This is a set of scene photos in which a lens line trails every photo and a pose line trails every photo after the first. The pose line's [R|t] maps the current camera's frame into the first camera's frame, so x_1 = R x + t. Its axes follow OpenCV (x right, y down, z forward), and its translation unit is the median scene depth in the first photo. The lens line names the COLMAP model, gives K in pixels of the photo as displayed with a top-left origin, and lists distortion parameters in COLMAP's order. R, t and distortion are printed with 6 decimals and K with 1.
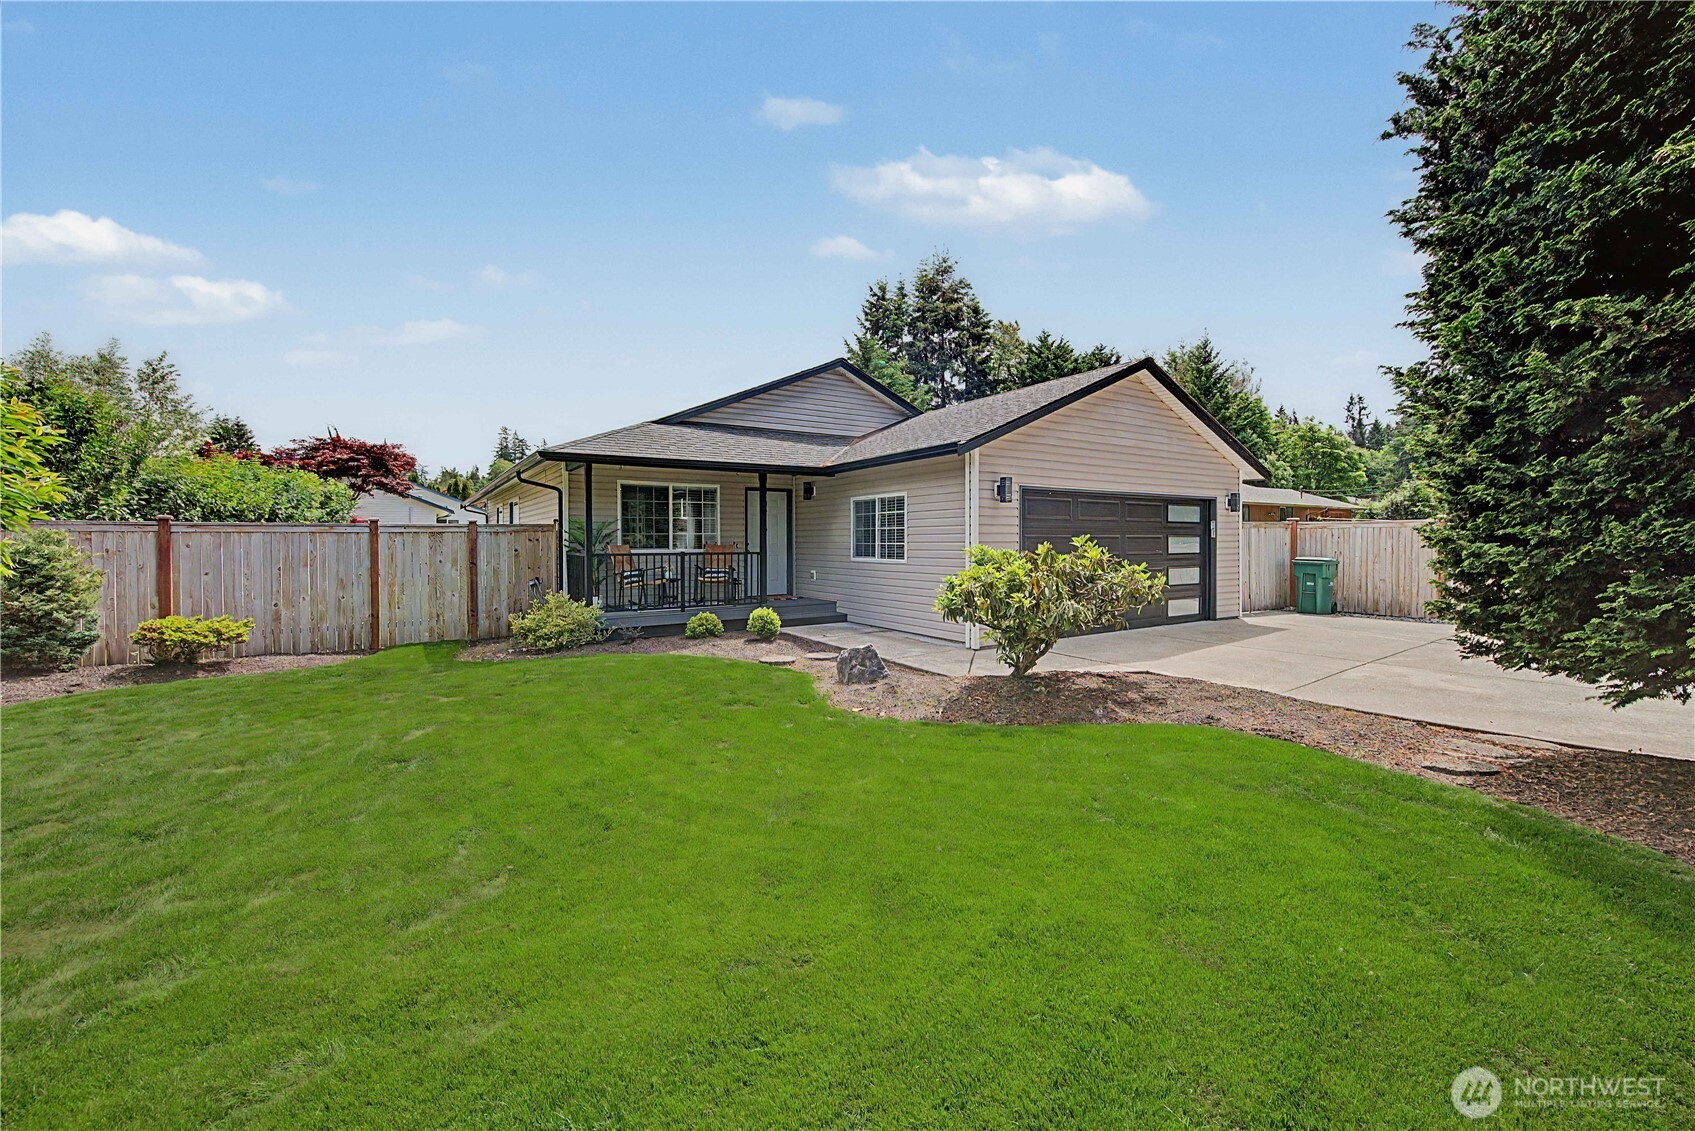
lens RADIAL K [[667.3, 0, 843.7], [0, 667.3, 540.3], [0, 0, 1]] dist [0.006801, -0.000131]
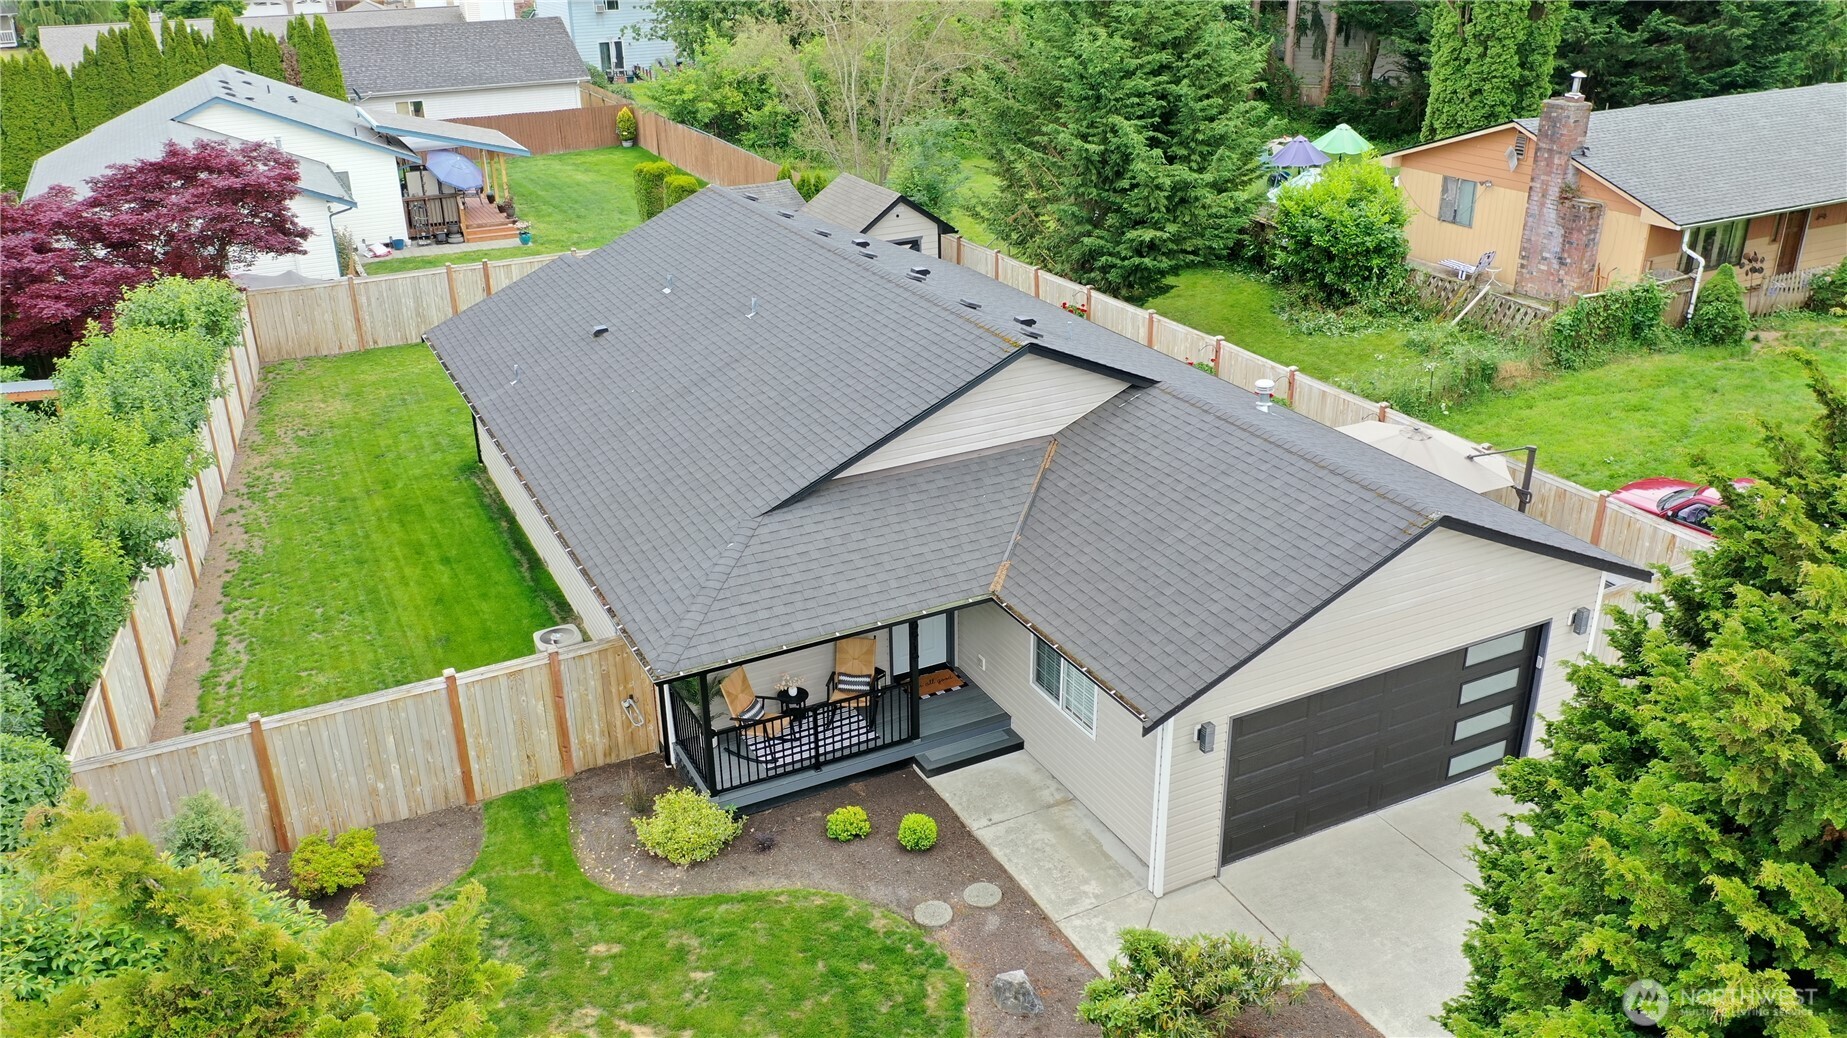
lens RADIAL K [[1460.7, 0, 920.4], [0, 1460.7, 517.1], [0, 0, 1]] dist [-0.006146, 0.004869]
pose [[0.993682, 0.034841, -0.106692, 0.010999], [0.010641, 0.917070, 0.398583, -0.152105], [0.111731, -0.397200, 0.910905, -0.083797]]
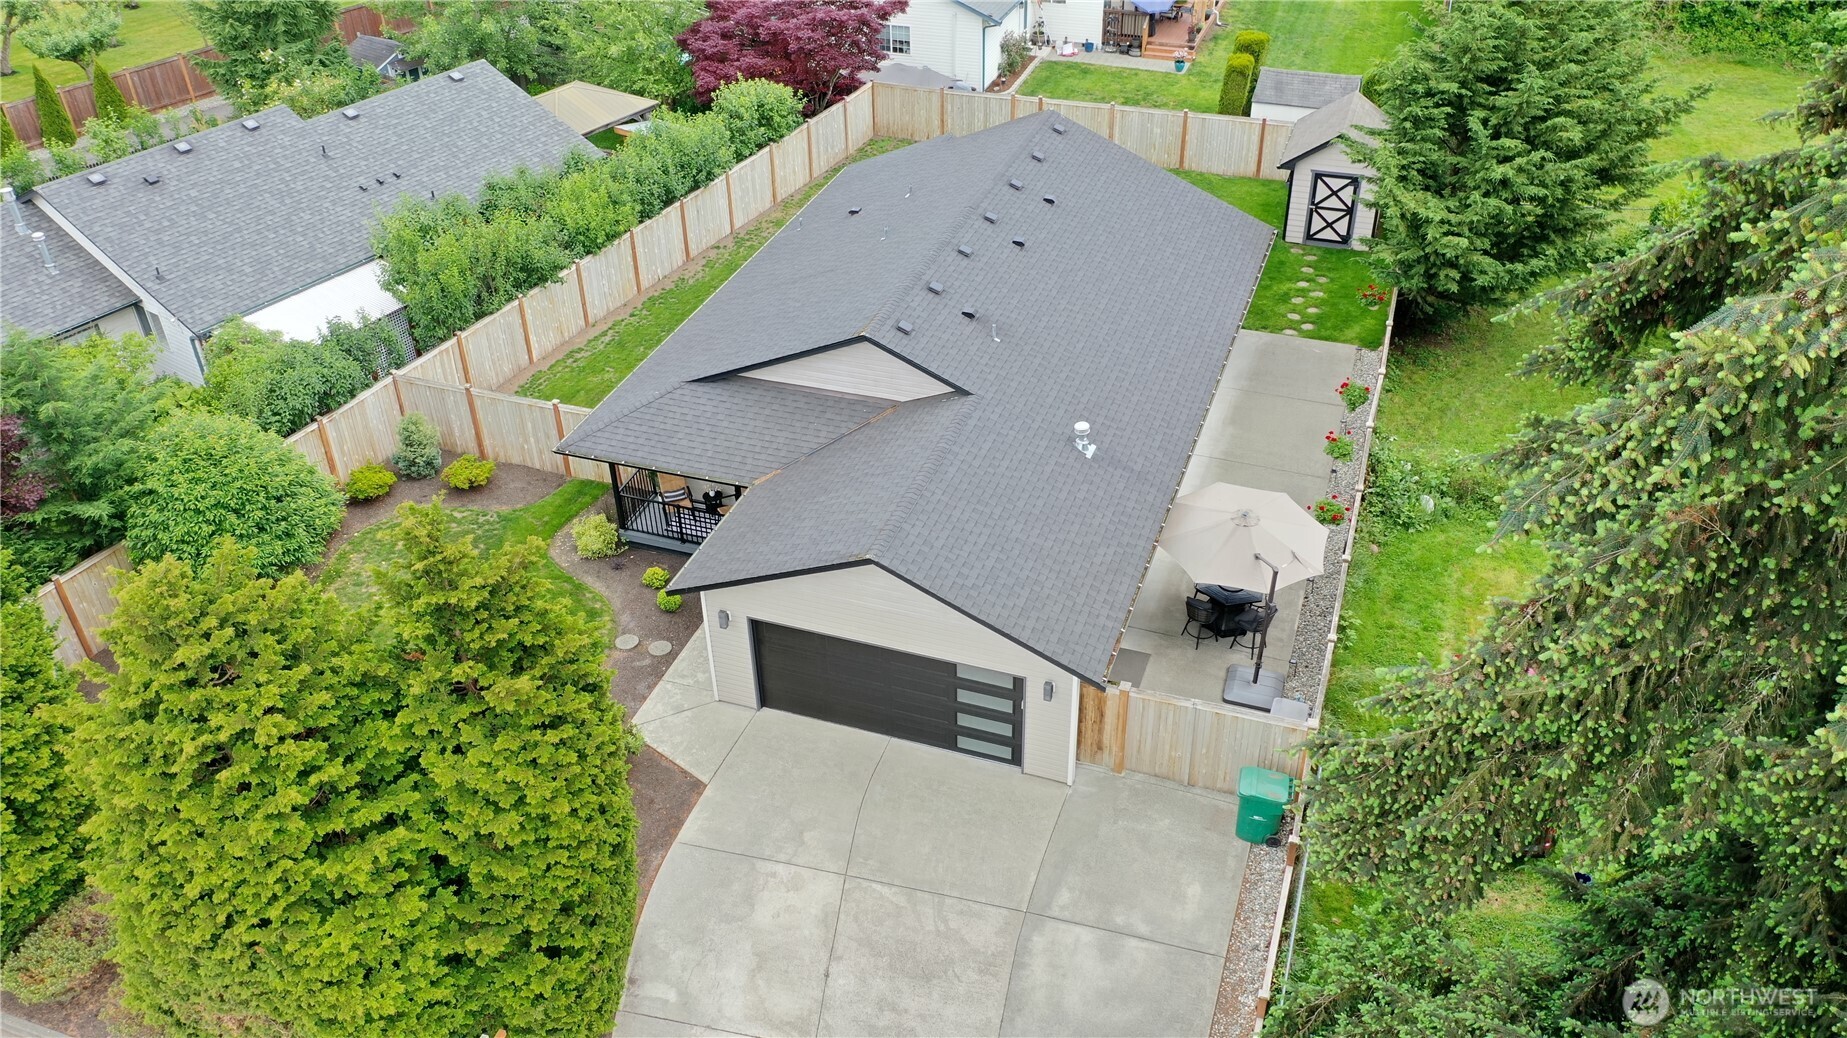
lens RADIAL K [[1460.7, 0, 923.9], [0, 1460.7, 523.8], [0, 0, 1]] dist [-0.006146, 0.004869]
pose [[0.608681, 0.454154, -0.650578, 0.325262], [0.010911, 0.815103, 0.579214, -0.270670], [0.793340, -0.359655, 0.491182, -0.002730]]
